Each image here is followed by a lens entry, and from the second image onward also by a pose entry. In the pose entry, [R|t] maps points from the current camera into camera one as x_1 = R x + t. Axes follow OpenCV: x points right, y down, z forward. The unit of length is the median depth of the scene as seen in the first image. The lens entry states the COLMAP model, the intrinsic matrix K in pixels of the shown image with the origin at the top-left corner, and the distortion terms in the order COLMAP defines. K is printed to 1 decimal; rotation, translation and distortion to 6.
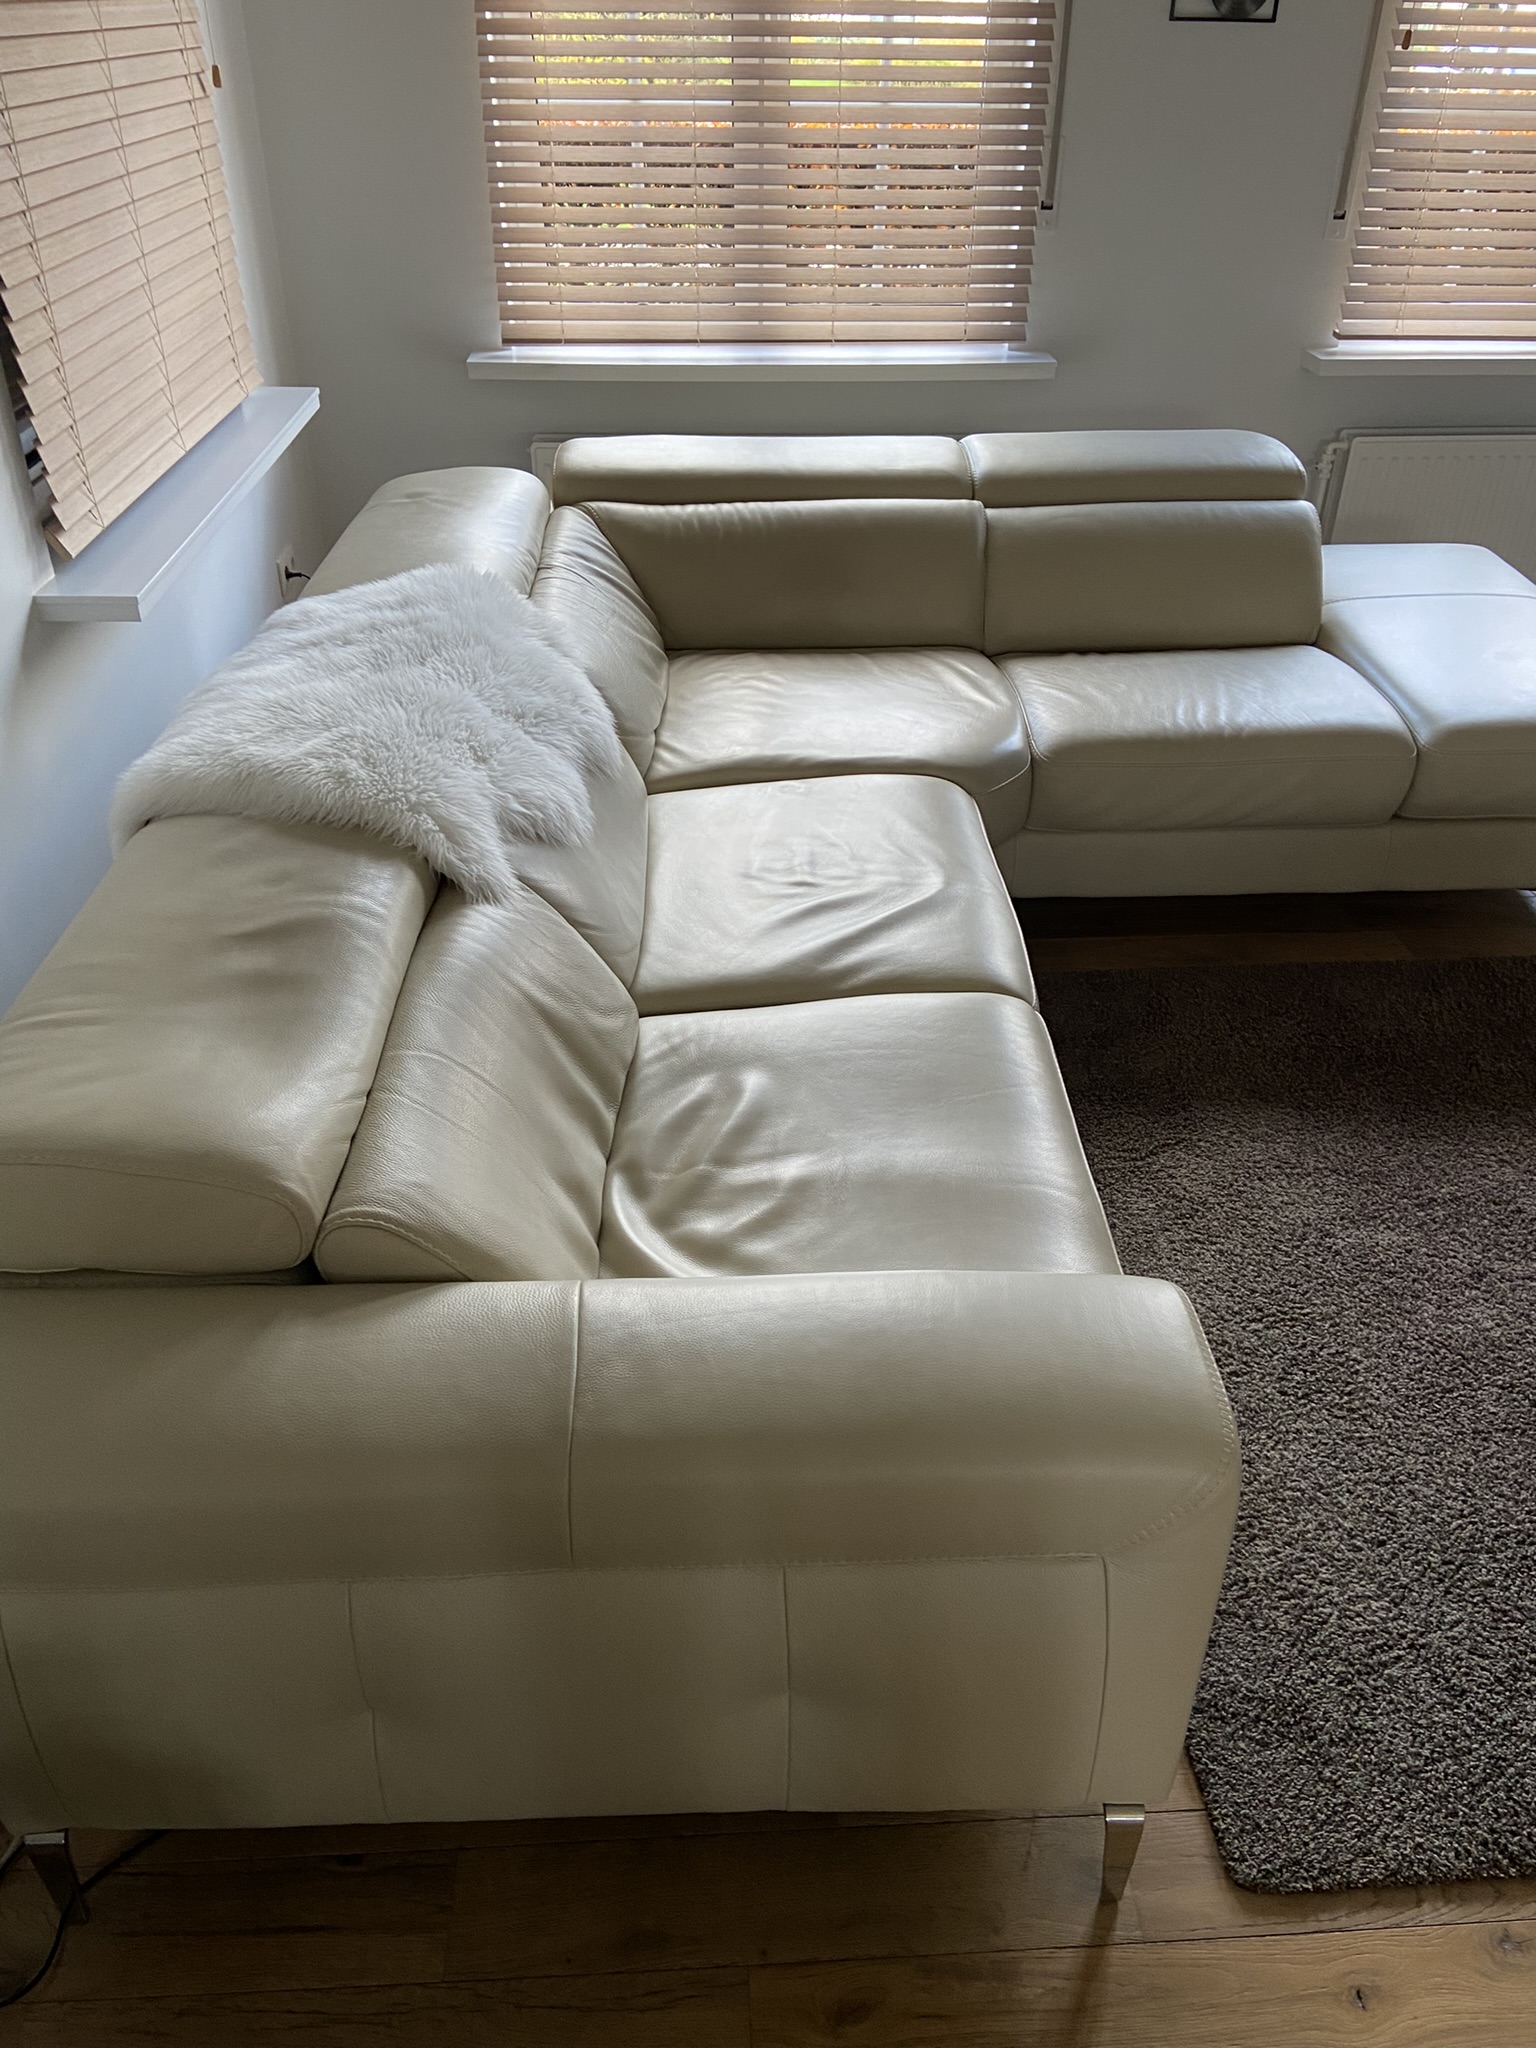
lens RADIAL K [[1538.8, 0, 774.0], [0, 1538.8, 1024.7], [0, 0, 1]] dist [0.123348, -0.144057]
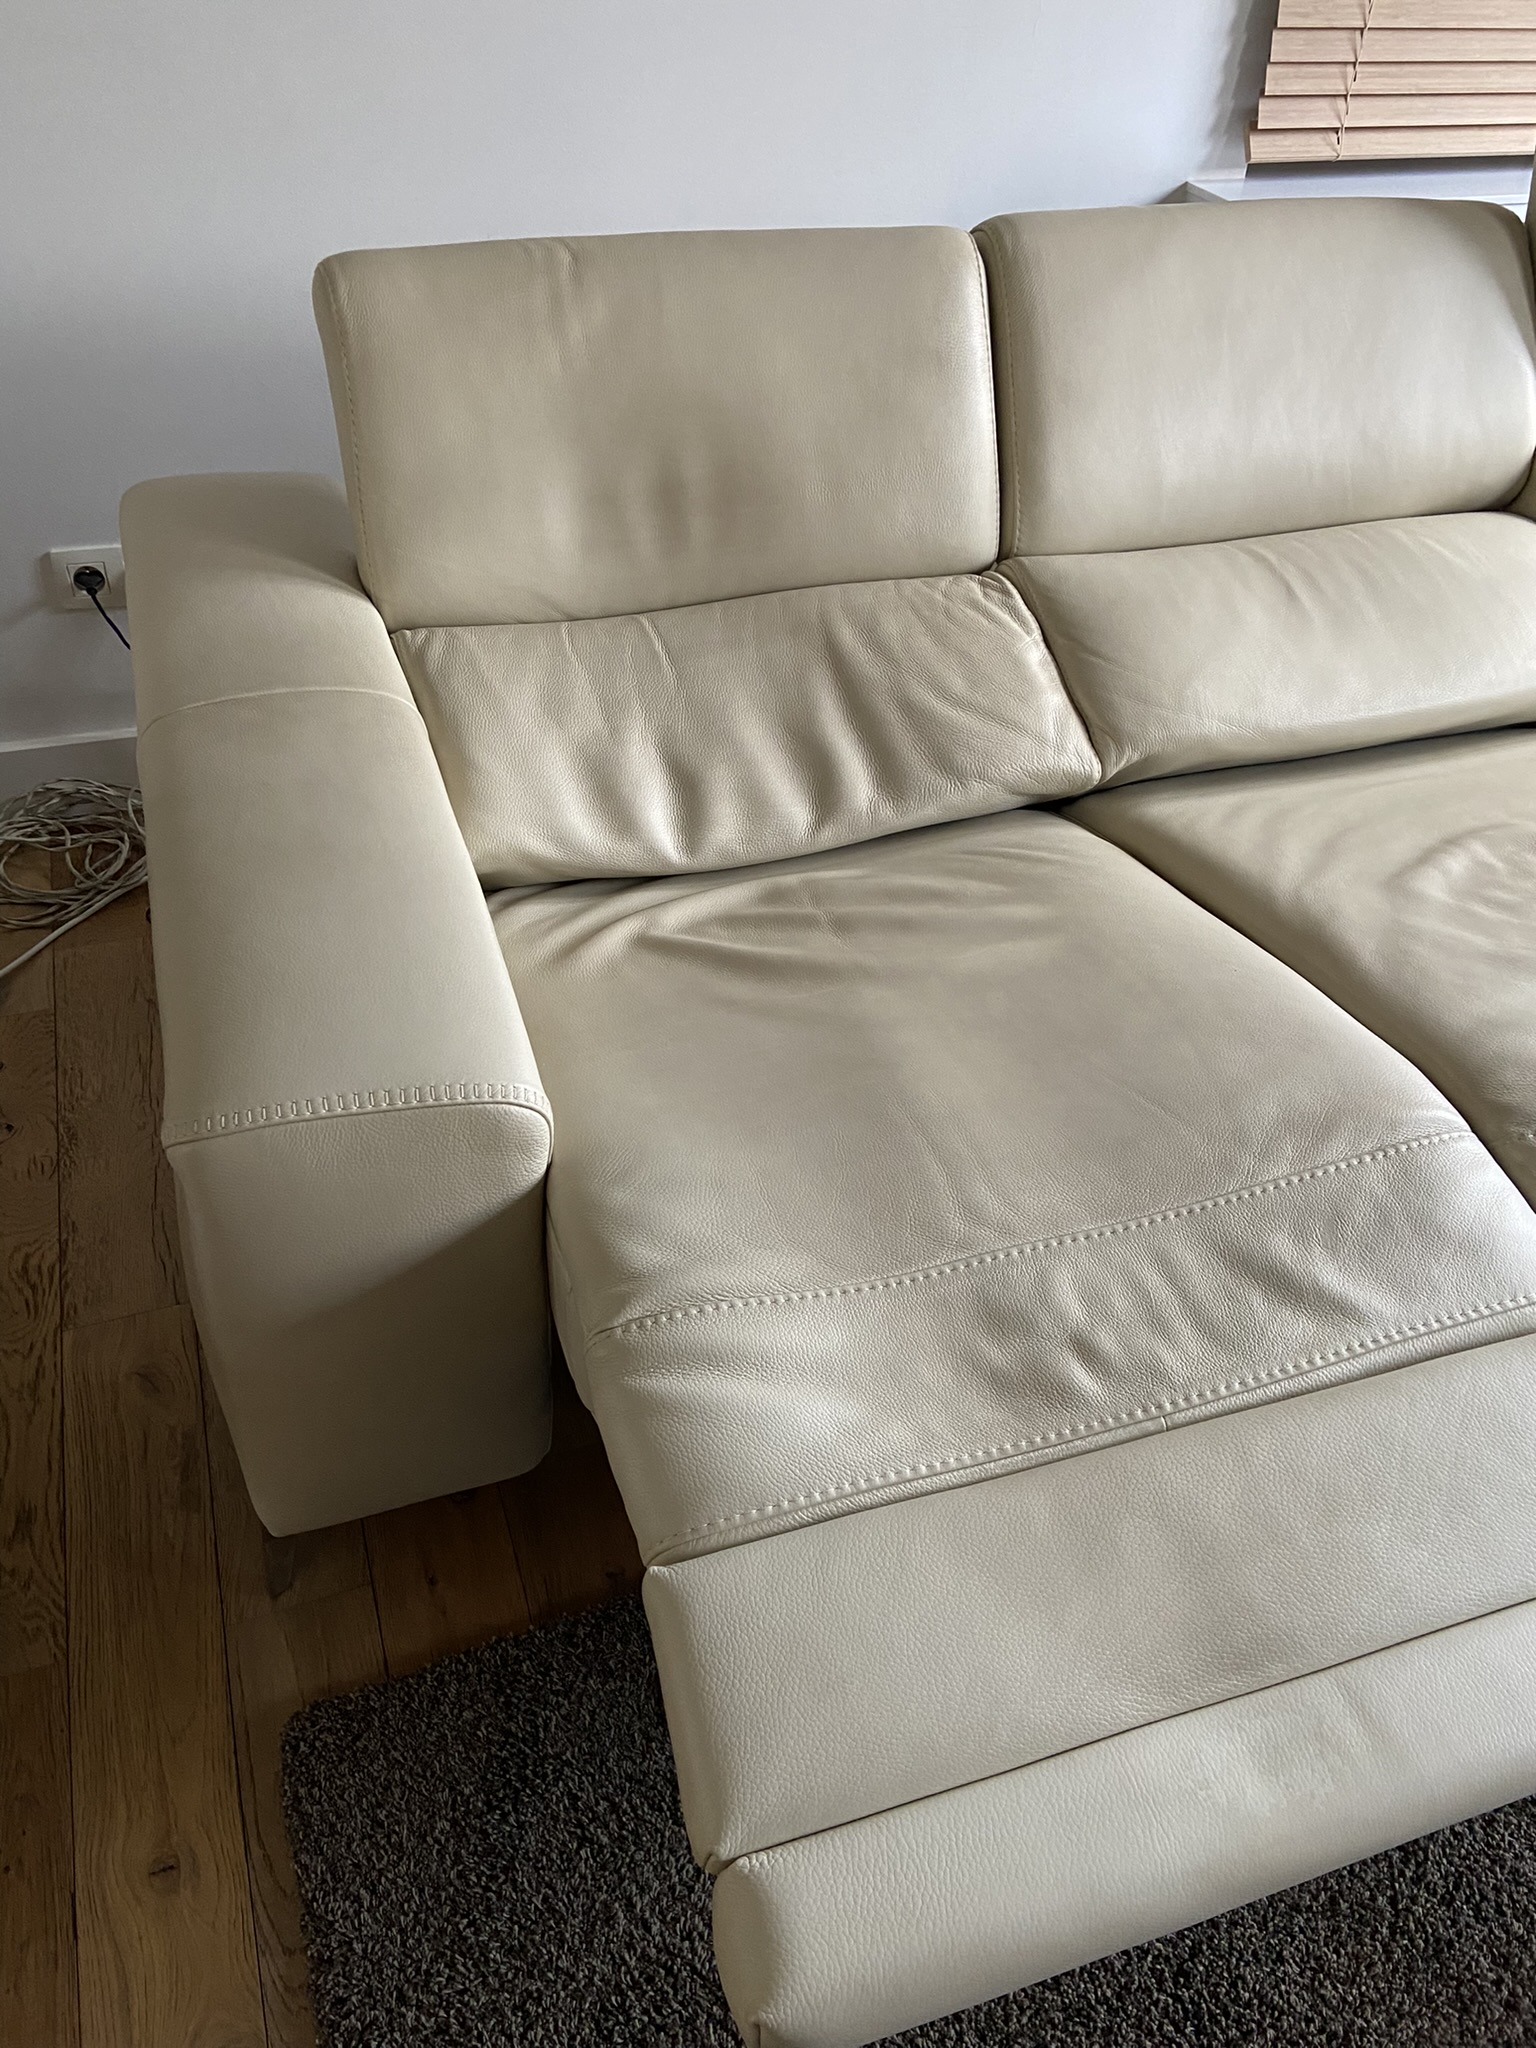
lens RADIAL K [[1538.8, 0, 780.2], [0, 1538.8, 1022.0], [0, 0, 1]] dist [0.123348, -0.144057]
pose [[0.288682, 0.618868, -0.730523, 0.397711], [-0.563031, 0.726864, 0.393275, -0.108326], [0.774376, 0.297776, 0.558275, 0.329226]]
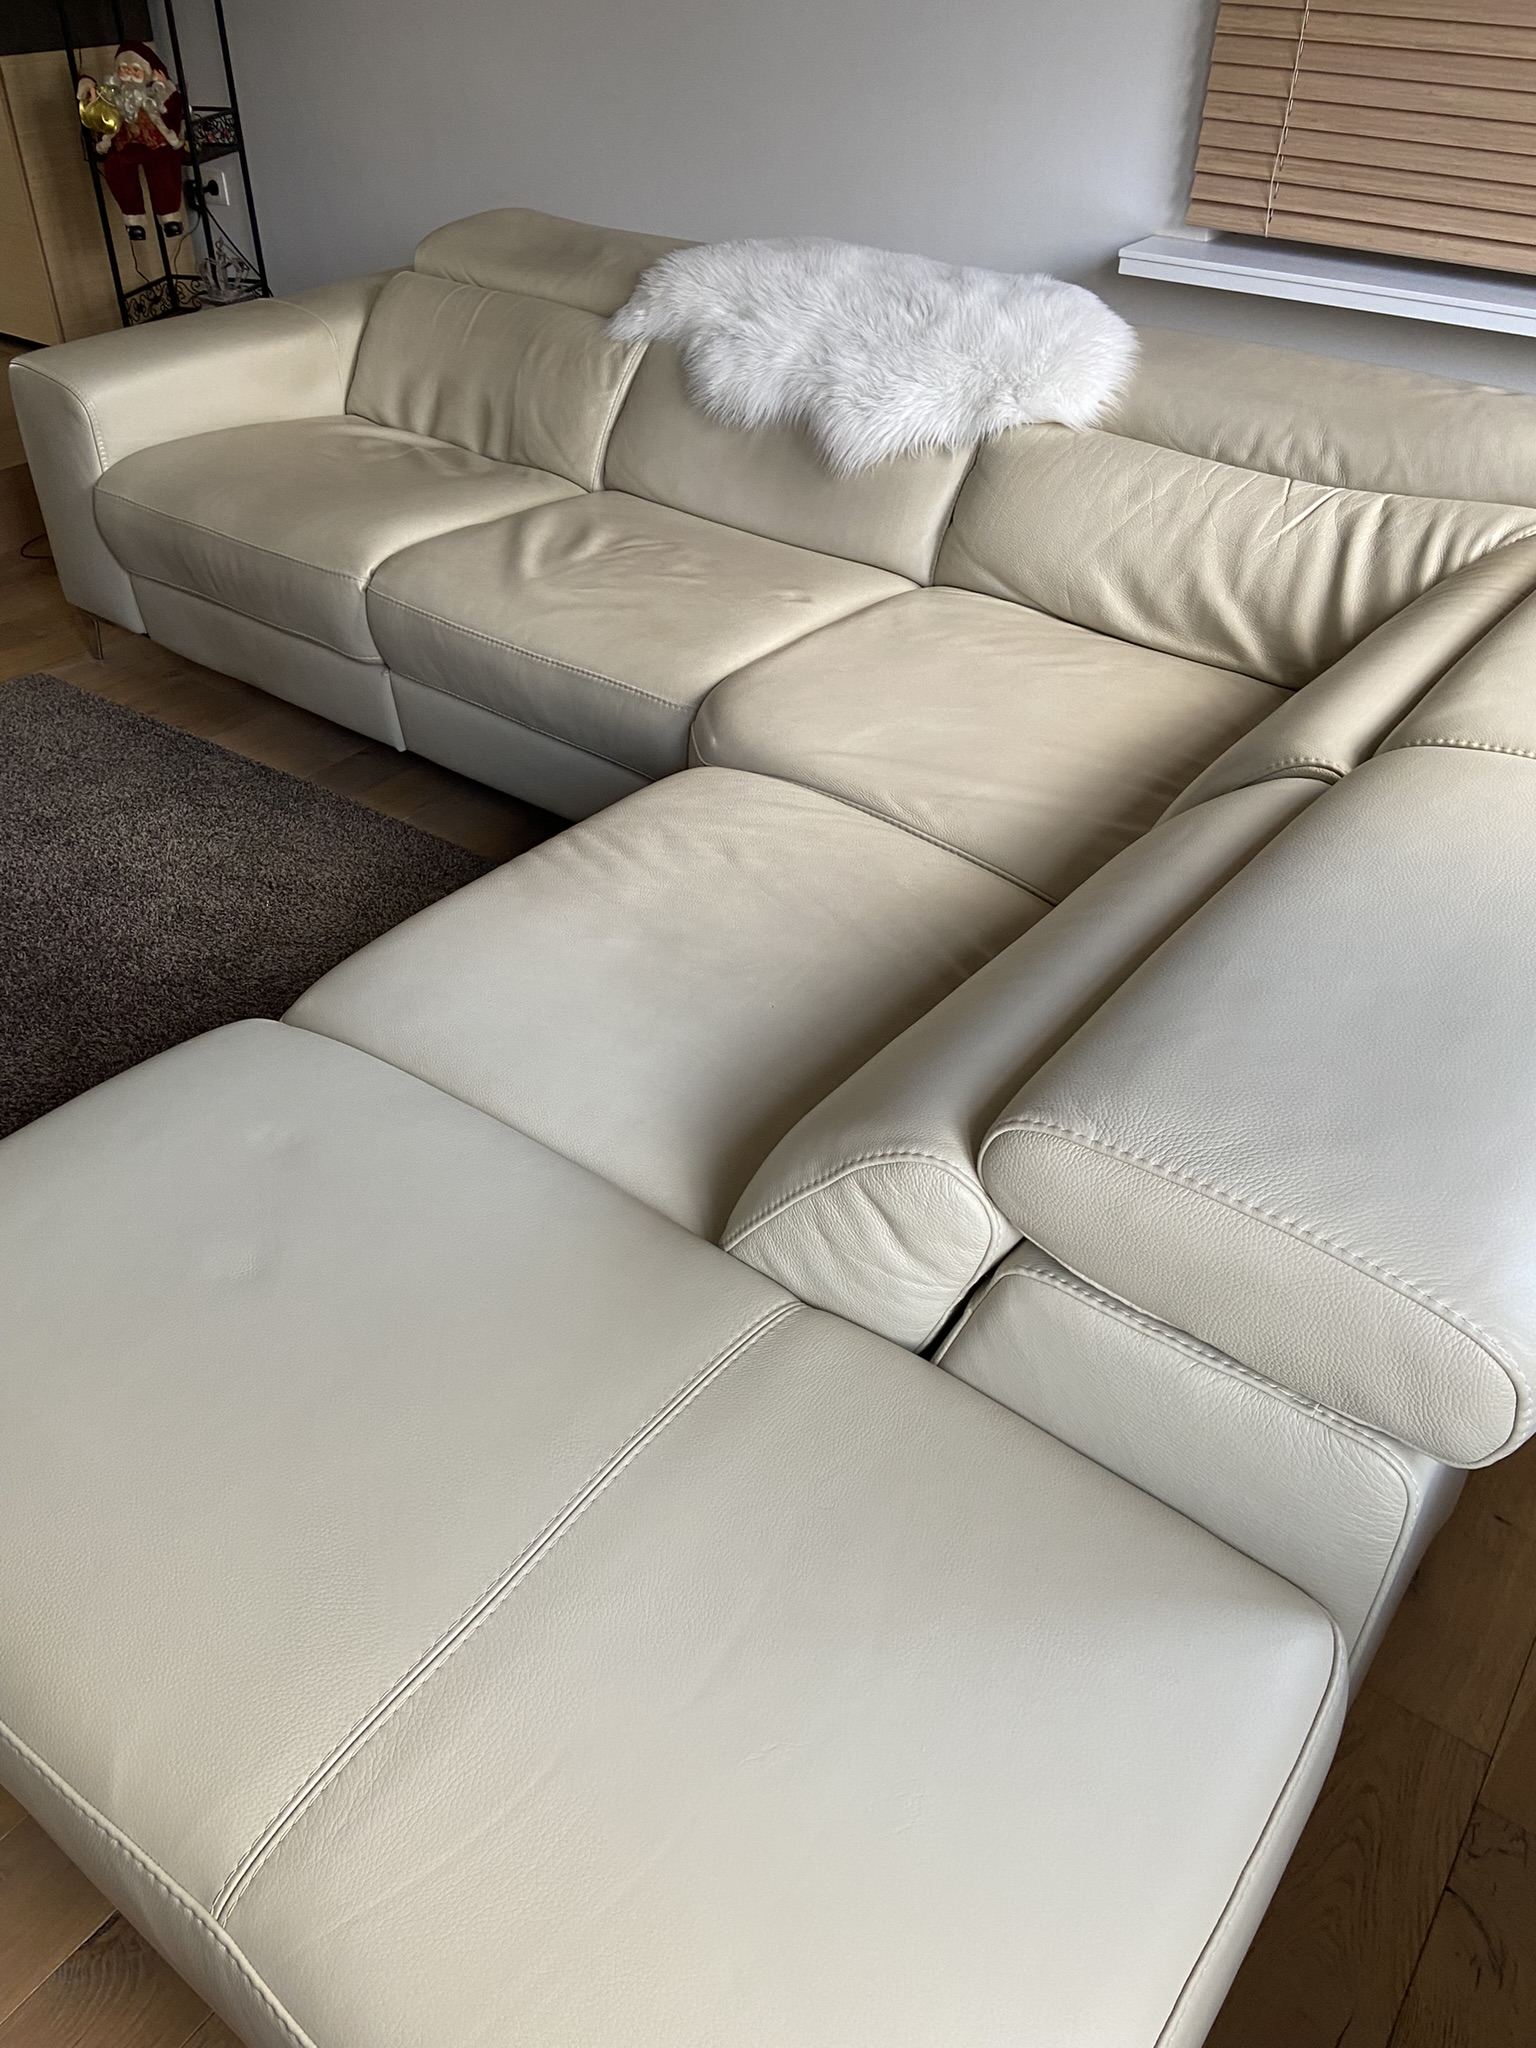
lens RADIAL K [[1538.8, 0, 773.8], [0, 1538.8, 1011.3], [0, 0, 1]] dist [0.123348, -0.144057]
pose [[-0.632594, 0.445219, -0.633723, 0.616017], [-0.447451, 0.457777, 0.768263, -0.645999], [0.632149, 0.769558, -0.090373, 1.110882]]
